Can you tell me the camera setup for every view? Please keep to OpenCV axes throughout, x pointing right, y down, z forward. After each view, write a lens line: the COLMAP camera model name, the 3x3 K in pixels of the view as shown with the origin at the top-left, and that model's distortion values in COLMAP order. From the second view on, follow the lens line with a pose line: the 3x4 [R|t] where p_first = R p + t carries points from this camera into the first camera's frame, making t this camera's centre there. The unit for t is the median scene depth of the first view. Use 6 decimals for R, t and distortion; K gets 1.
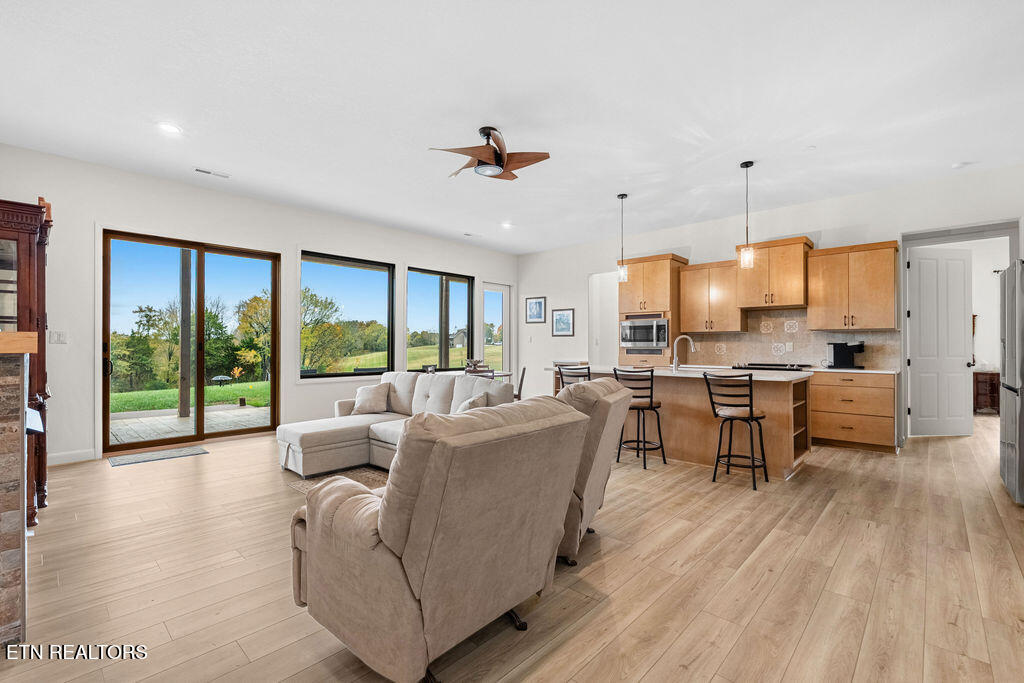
lens RADIAL K [[447.9, 0, 509.2], [0, 447.9, 344.6], [0, 0, 1]] dist [-0.003803, -0.000810]
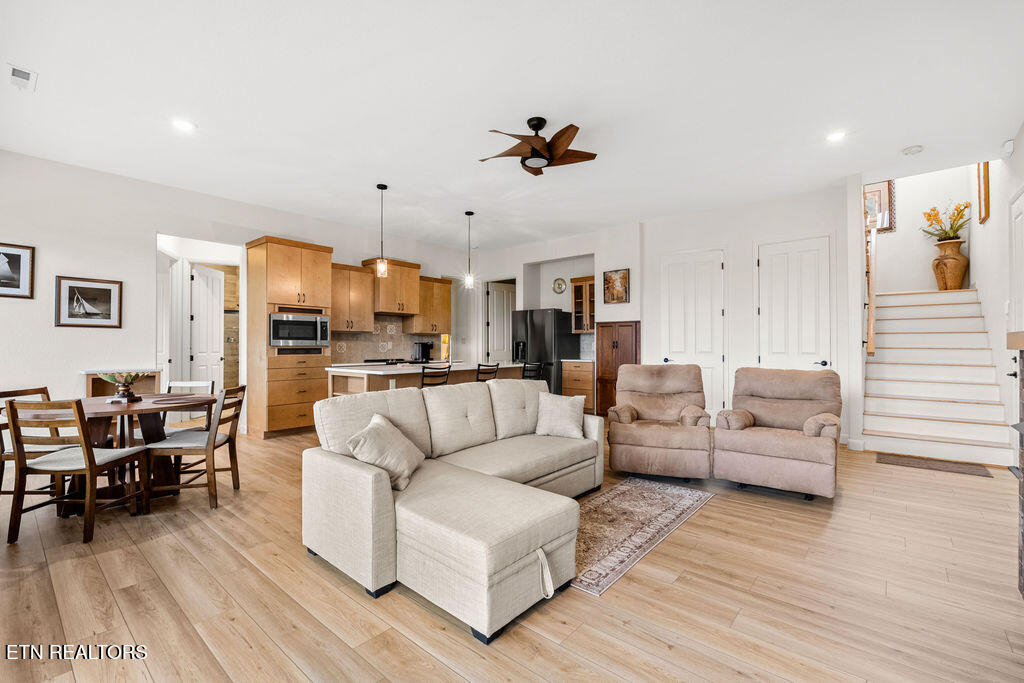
lens RADIAL K [[447.9, 0, 507.8], [0, 447.9, 342.4], [0, 0, 1]] dist [-0.003803, -0.000810]
pose [[-0.025331, 0.009388, 0.999635, -0.581410], [0.000087, 0.999956, -0.009389, 0.006878], [-0.999679, -0.000151, -0.025331, 0.645927]]
